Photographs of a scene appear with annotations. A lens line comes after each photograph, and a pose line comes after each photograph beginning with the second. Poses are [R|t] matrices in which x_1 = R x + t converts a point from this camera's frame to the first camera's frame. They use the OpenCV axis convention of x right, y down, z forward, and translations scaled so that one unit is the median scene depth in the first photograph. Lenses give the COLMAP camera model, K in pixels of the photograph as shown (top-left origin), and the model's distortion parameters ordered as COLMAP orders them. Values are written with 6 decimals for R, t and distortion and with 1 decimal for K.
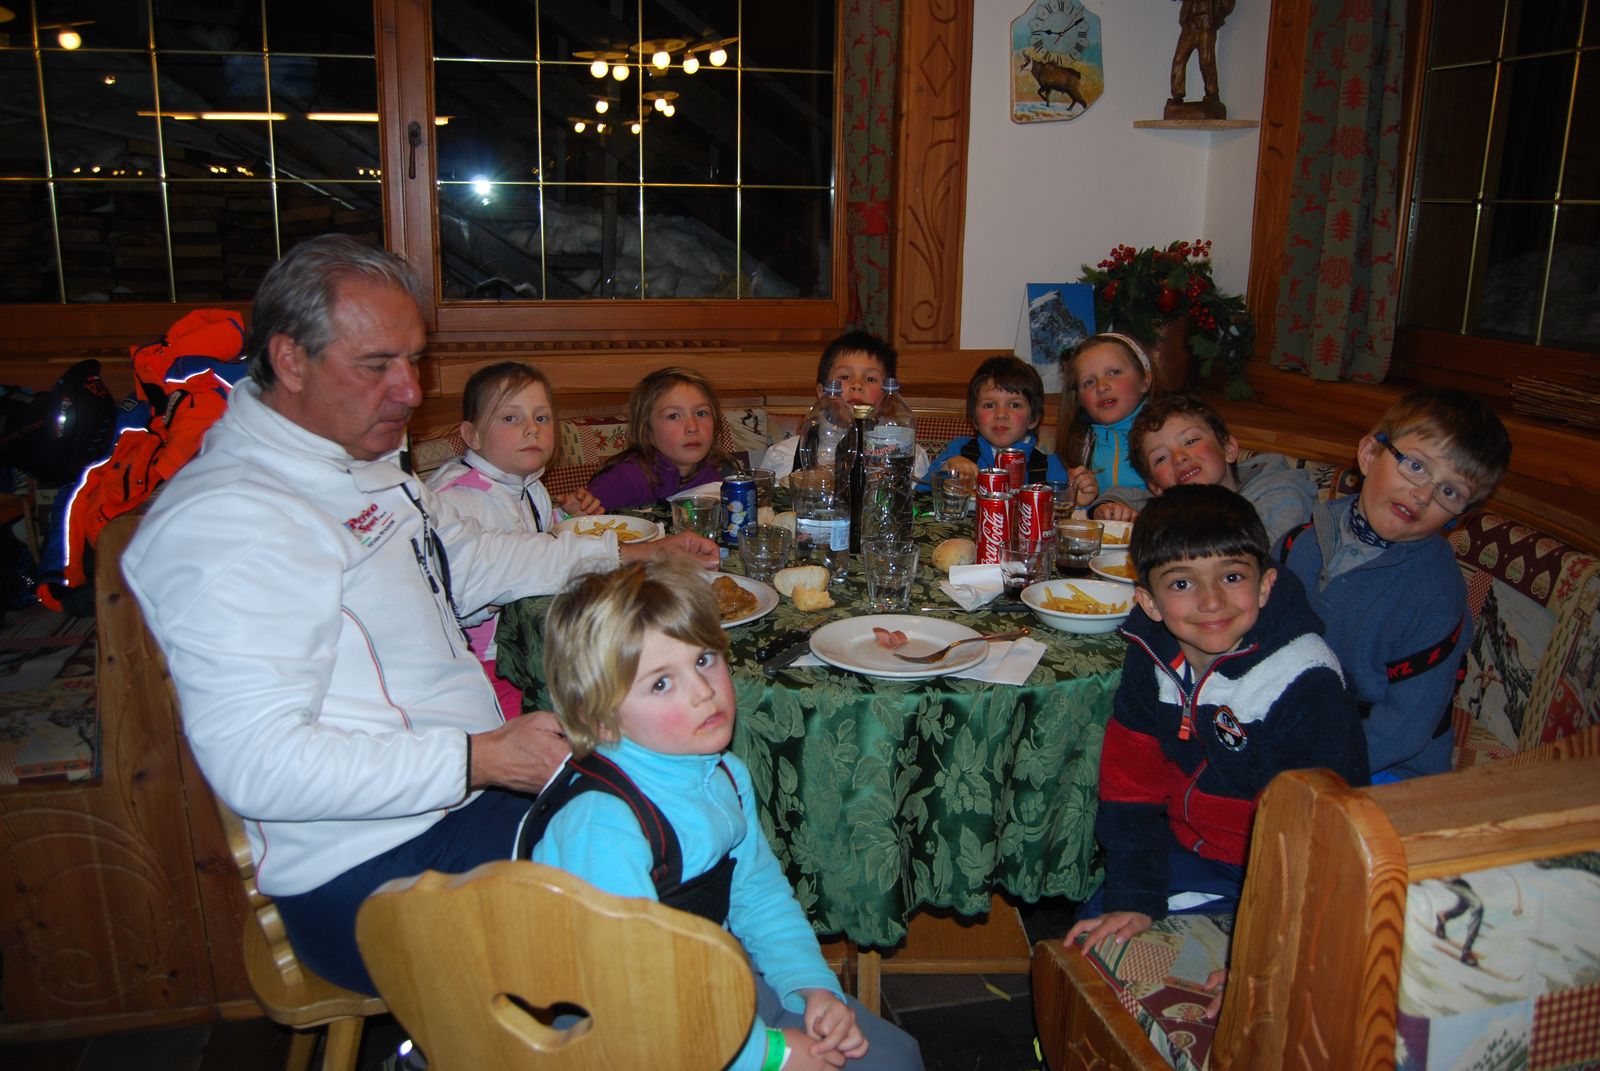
lens RADIAL K [[1256.4, 0, 811.7], [0, 1256.4, 533.6], [0, 0, 1]] dist [-0.095645, 0.040322]
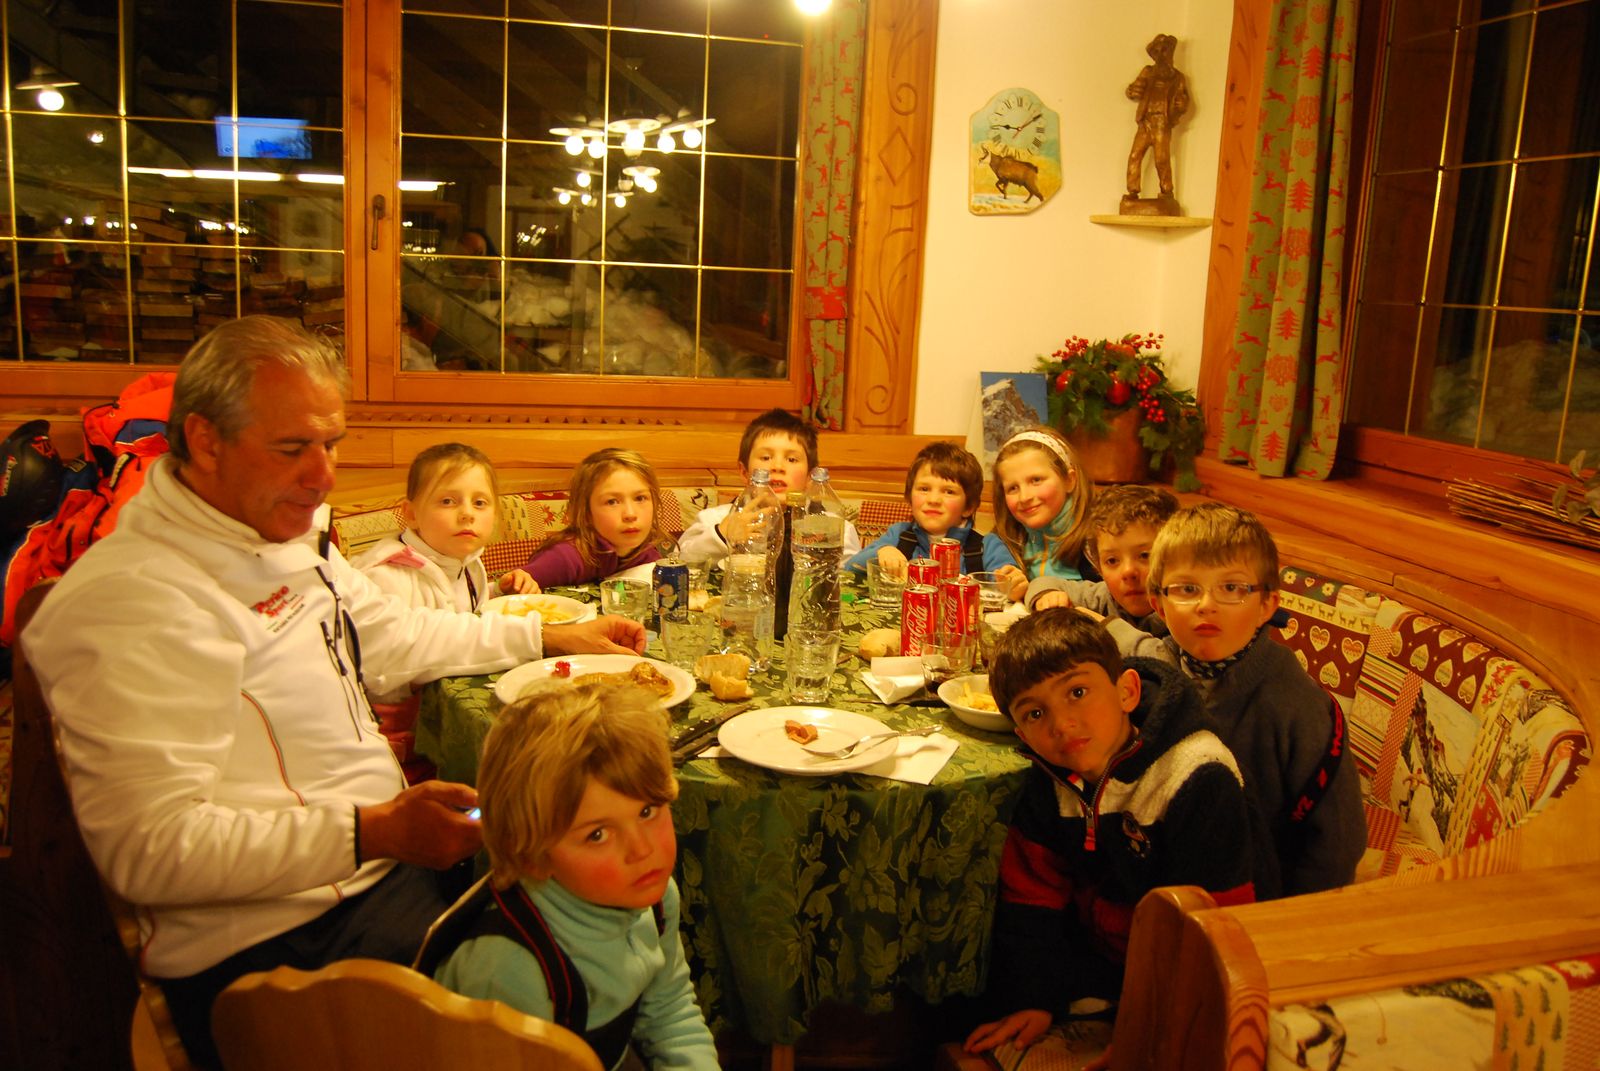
lens RADIAL K [[1254.3, 0, 812.8], [0, 1254.3, 531.4], [0, 0, 1]] dist [-0.092907, 0.037902]
pose [[0.999494, 0.028661, 0.013802, 0.041168], [-0.027830, 0.997983, -0.057051, -0.014694], [-0.015409, 0.056638, 0.998276, -0.002508]]
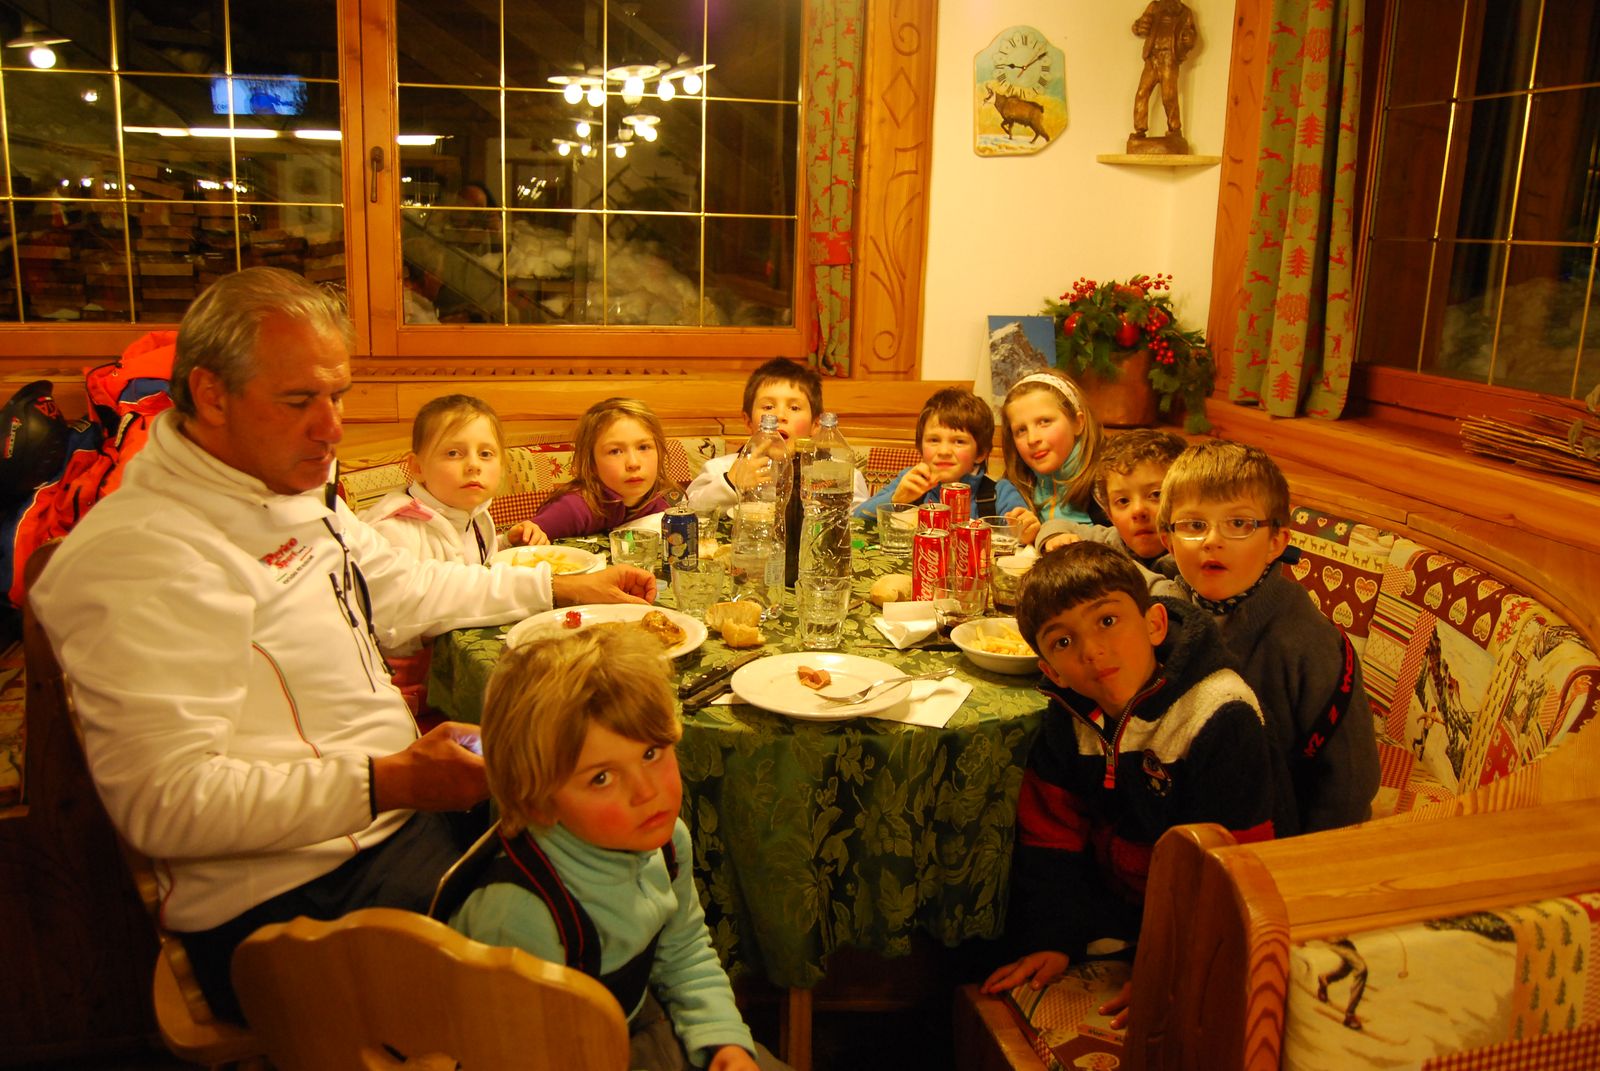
lens RADIAL K [[1254.3, 0, 812.8], [0, 1254.3, 531.4], [0, 0, 1]] dist [-0.092907, 0.037902]
pose [[0.999887, 0.012187, 0.008768, 0.039516], [-0.012027, 0.999764, -0.018092, -0.011008], [-0.008986, 0.017985, 0.999798, 0.003590]]
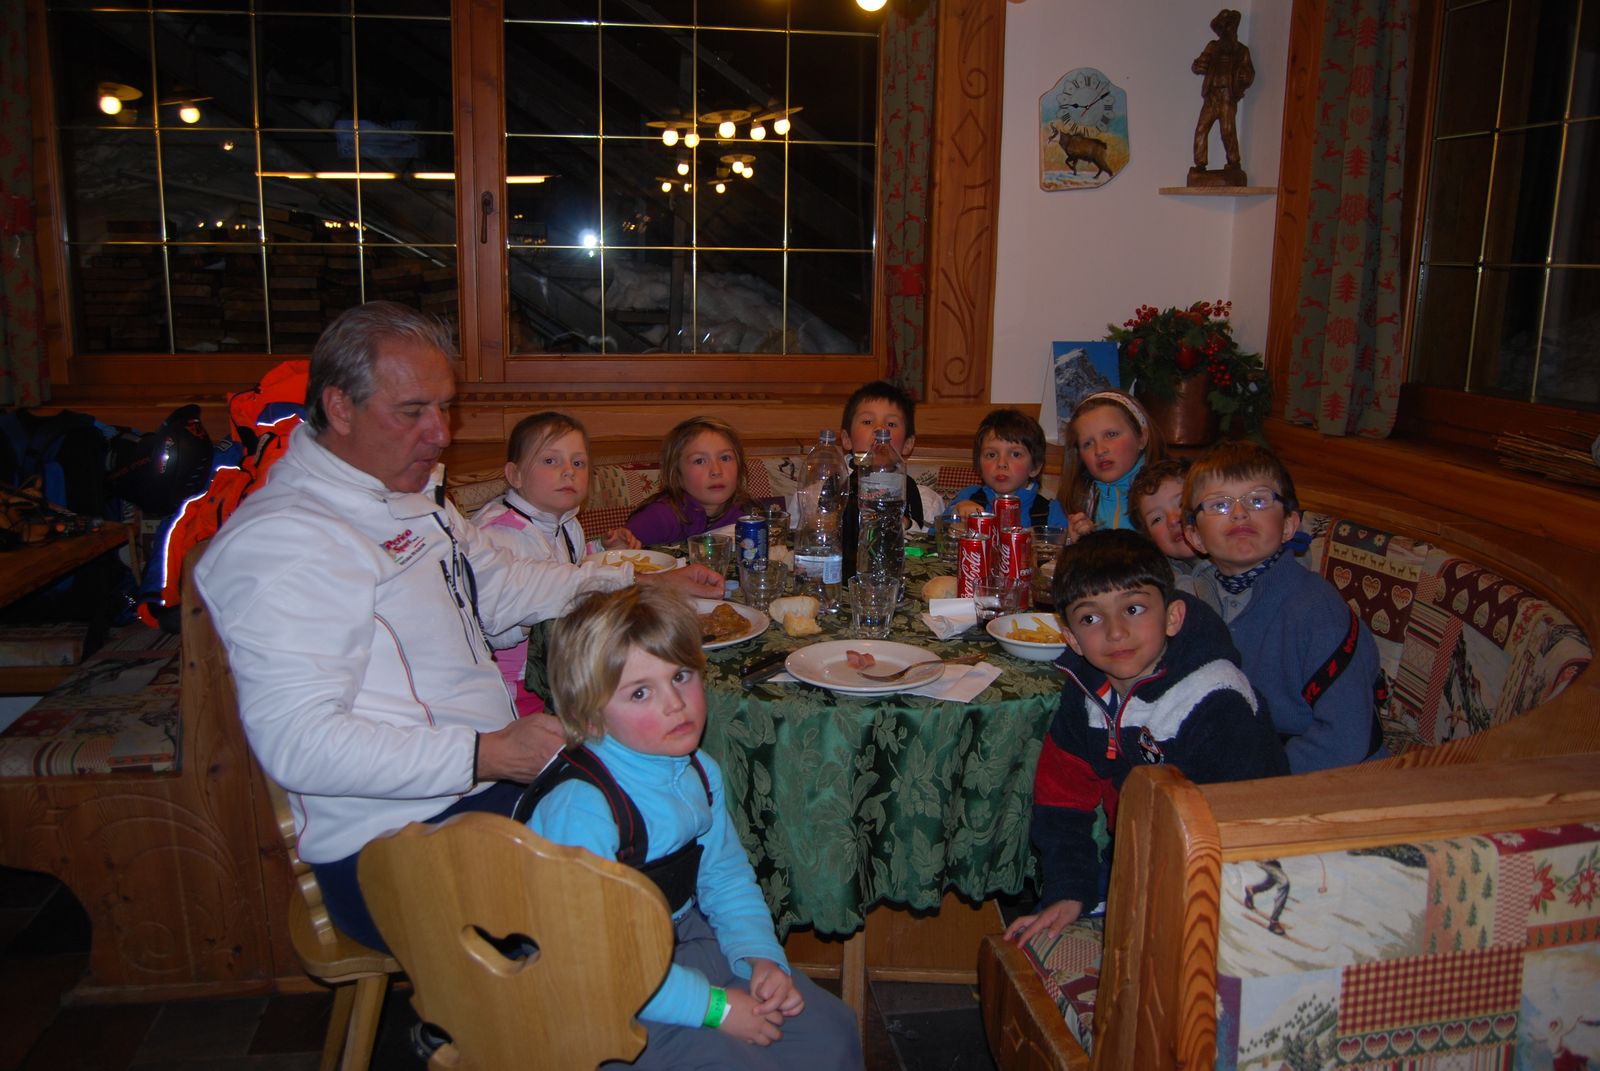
lens RADIAL K [[1256.4, 0, 811.7], [0, 1256.4, 533.6], [0, 0, 1]] dist [-0.095645, 0.040322]
pose [[0.996991, 0.015867, -0.075871, 0.080069], [-0.018936, 0.999024, -0.039905, 0.012671], [0.075163, 0.041222, 0.996319, -0.096774]]
